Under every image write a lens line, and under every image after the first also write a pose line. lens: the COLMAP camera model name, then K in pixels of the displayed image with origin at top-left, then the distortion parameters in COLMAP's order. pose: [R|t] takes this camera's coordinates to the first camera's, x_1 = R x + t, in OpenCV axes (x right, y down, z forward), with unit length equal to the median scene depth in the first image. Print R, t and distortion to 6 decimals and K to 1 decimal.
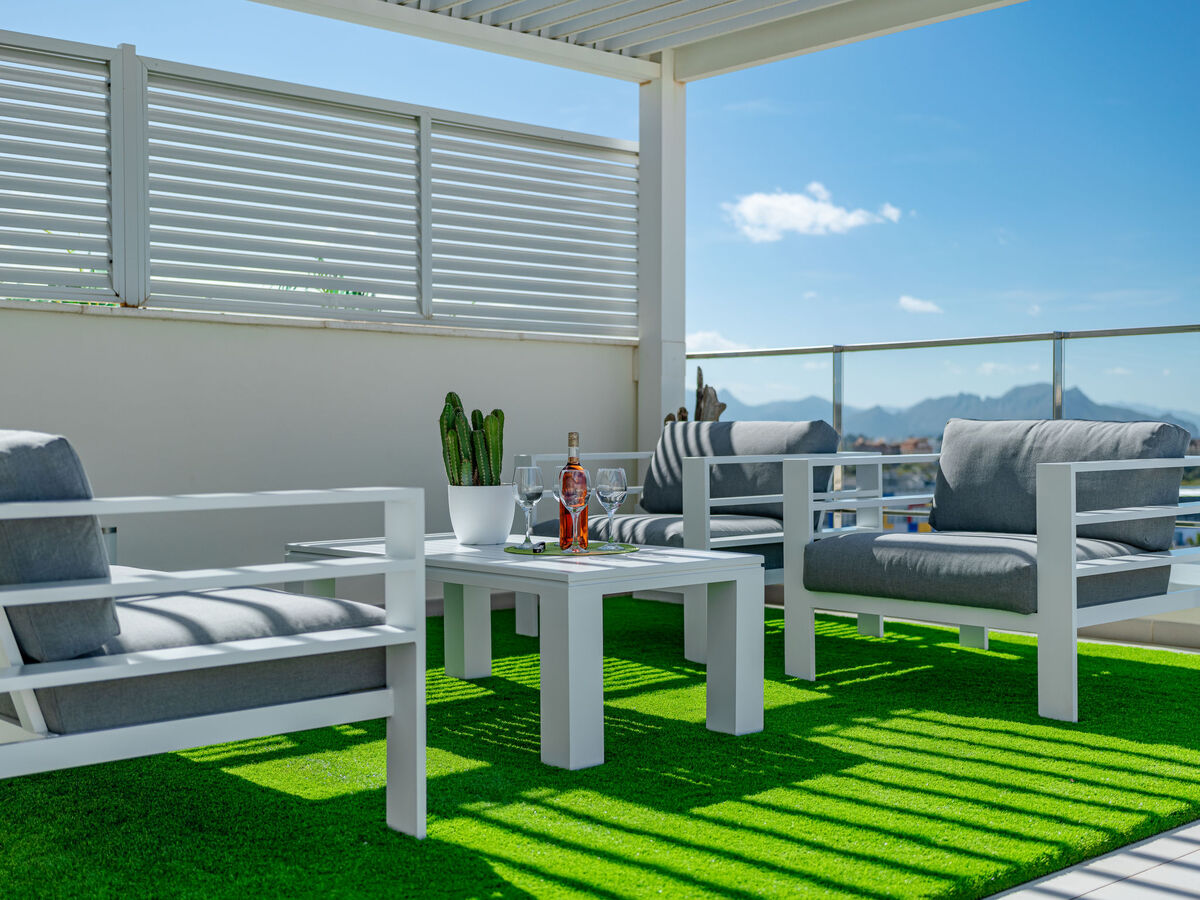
lens RADIAL K [[1530.8, 0, 597.6], [0, 1530.8, 449.5], [0, 0, 1]] dist [-0.003588, 0.000000]
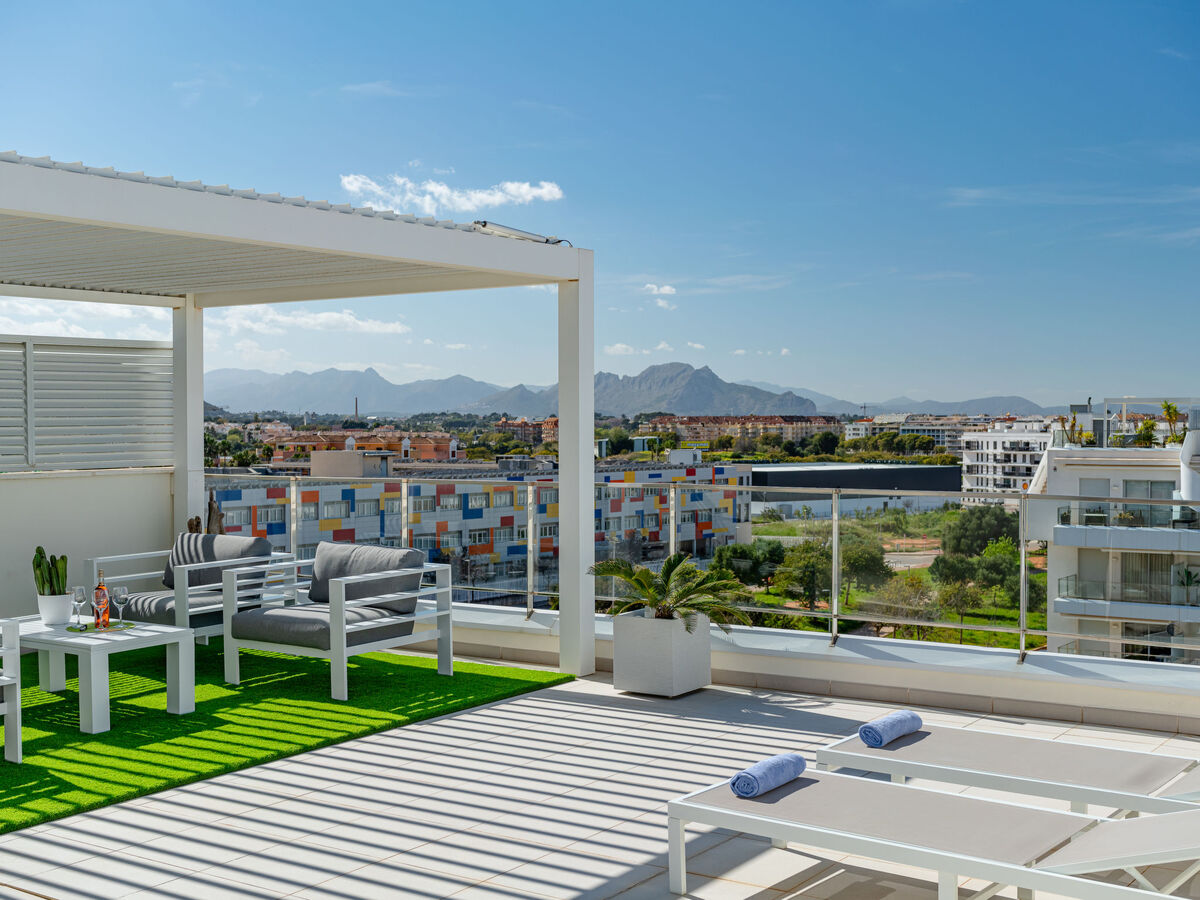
lens RADIAL K [[1530.8, 0, 597.0], [0, 1530.8, 439.9], [0, 0, 1]] dist [-0.003588, 0.000000]
pose [[0.974530, -0.010376, 0.224017, 0.169596], [0.008142, 0.999907, 0.010896, -0.197347], [-0.224109, -0.008795, 0.974524, -1.108763]]
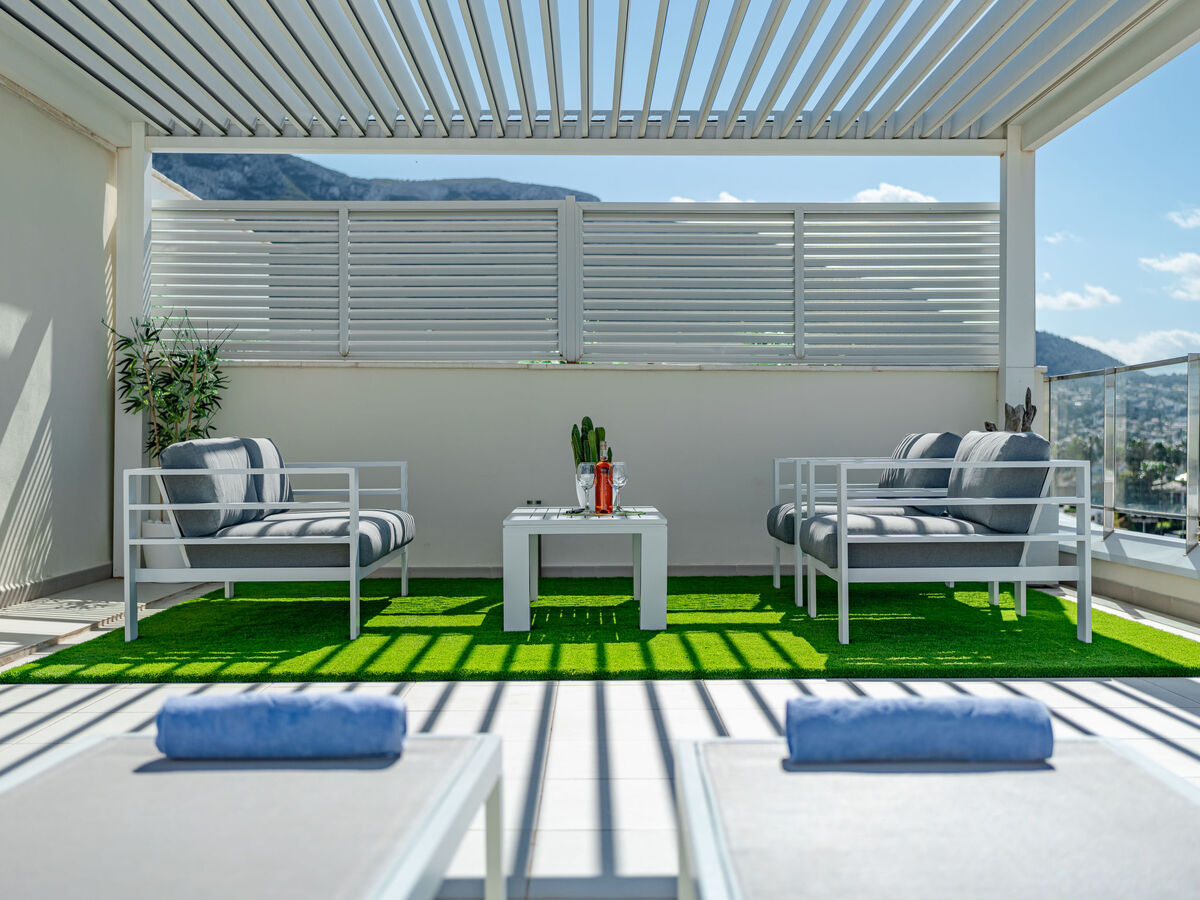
lens RADIAL K [[1530.8, 0, 596.5], [0, 1530.8, 451.8], [0, 0, 1]] dist [-0.003588, 0.000000]
pose [[0.738799, 0.003427, -0.673917, 1.045408], [-0.007301, 0.999969, -0.002920, 0.004931], [0.673886, 0.007077, 0.738801, -0.202975]]
